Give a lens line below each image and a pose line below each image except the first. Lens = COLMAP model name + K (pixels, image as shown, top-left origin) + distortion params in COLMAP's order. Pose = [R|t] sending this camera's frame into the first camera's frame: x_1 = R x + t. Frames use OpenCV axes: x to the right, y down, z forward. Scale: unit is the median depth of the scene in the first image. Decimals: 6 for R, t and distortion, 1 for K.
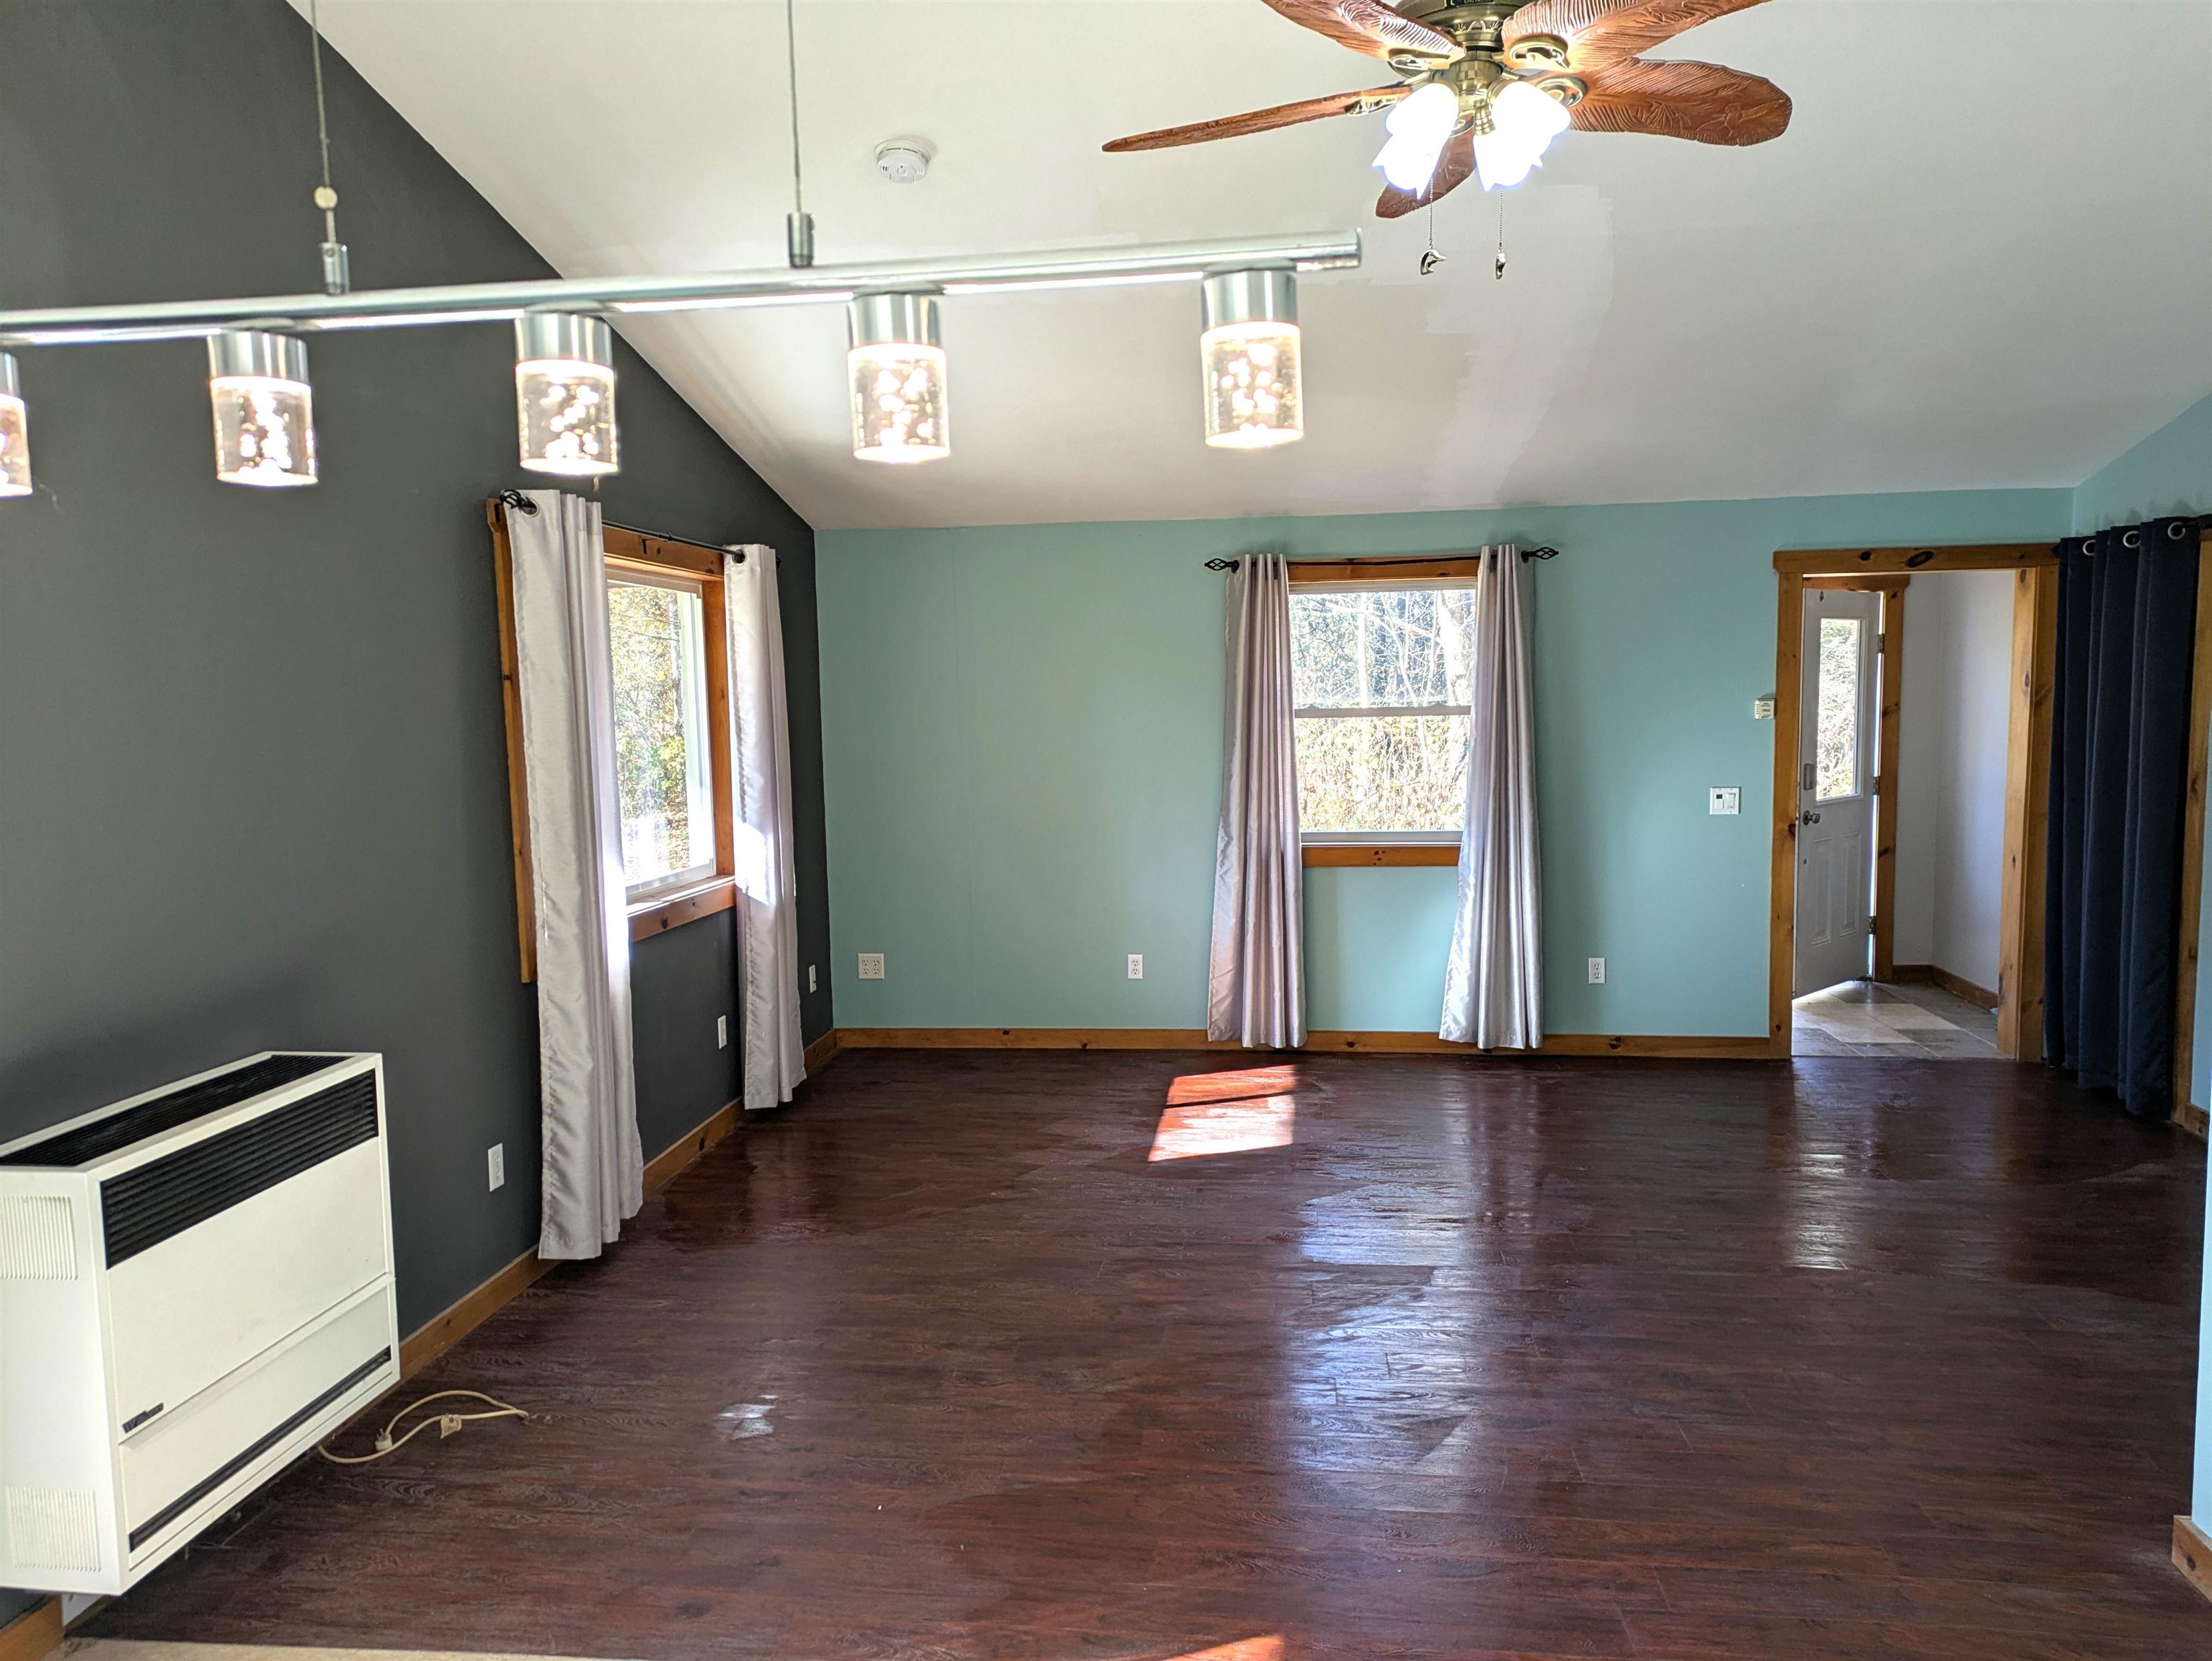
lens RADIAL K [[1630.4, 0, 1084.2], [0, 1630.4, 838.5], [0, 0, 1]] dist [0.059593, -0.023590]
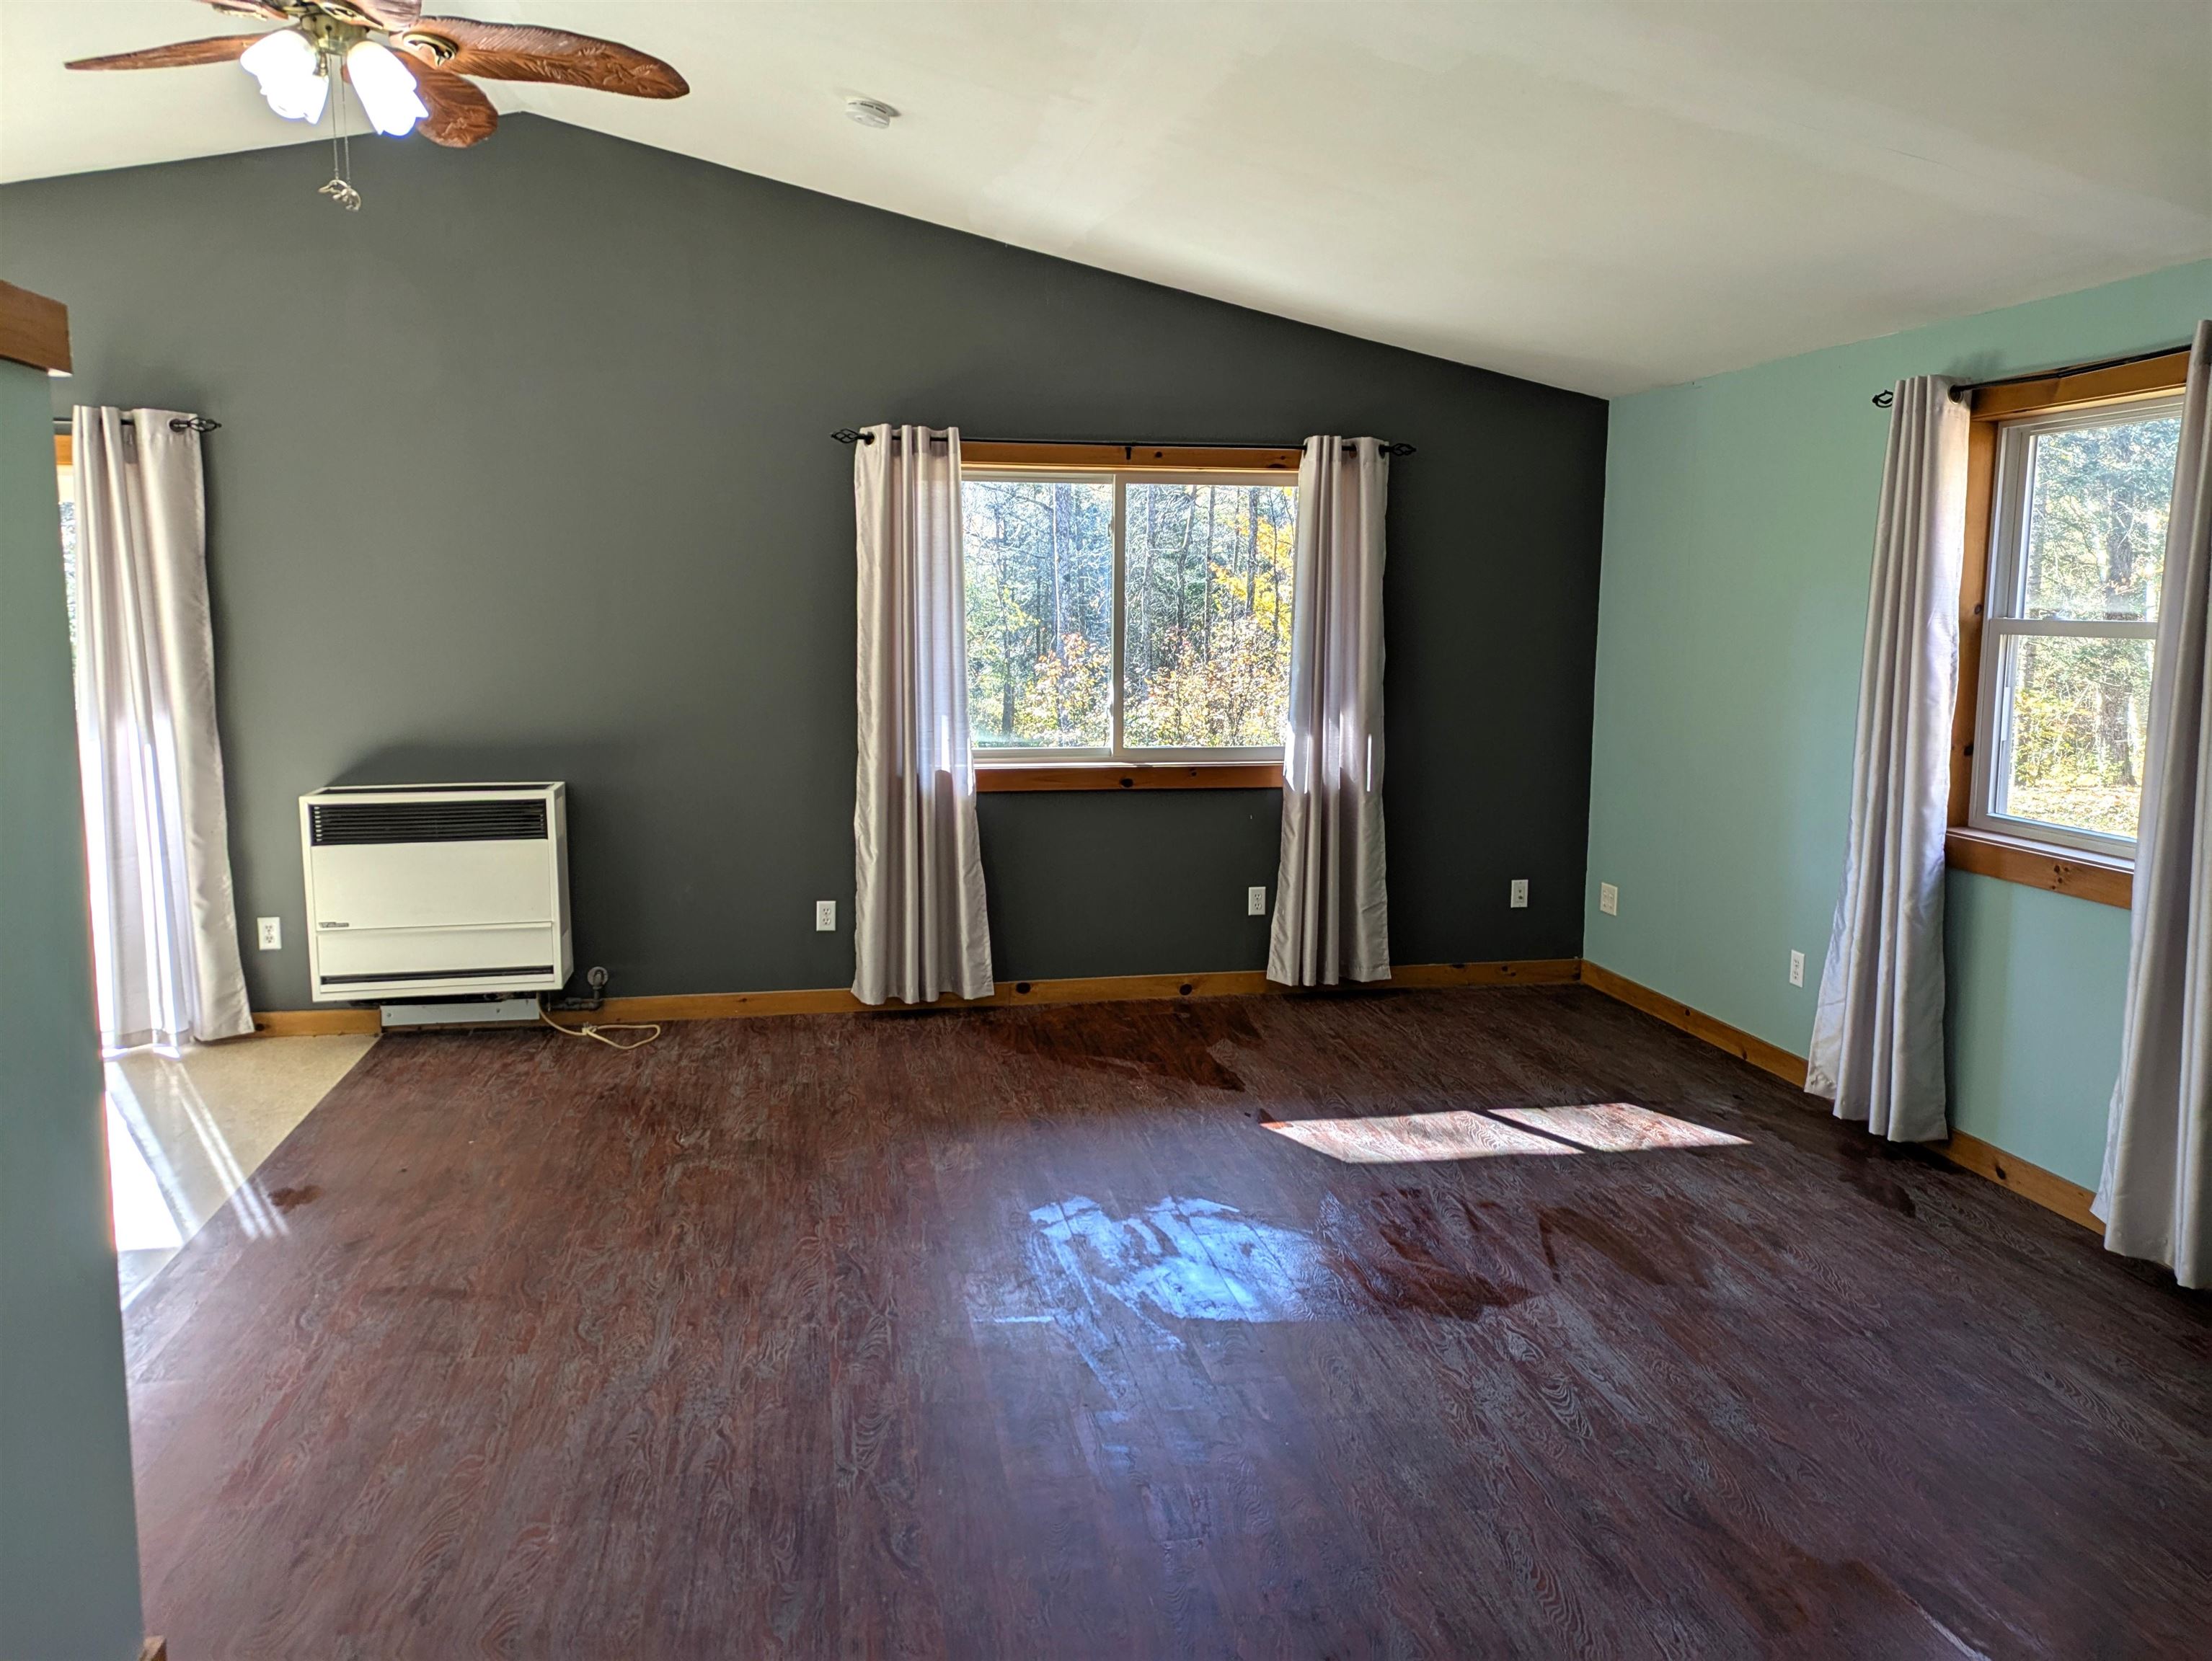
lens RADIAL K [[1630.4, 0, 1084.2], [0, 1630.4, 838.5], [0, 0, 1]] dist [0.059593, -0.023590]
pose [[0.314960, 0.165334, -0.934594, 0.973531], [-0.101269, 0.984943, 0.140113, -0.077780], [0.943687, 0.050515, 0.326960, 0.745206]]
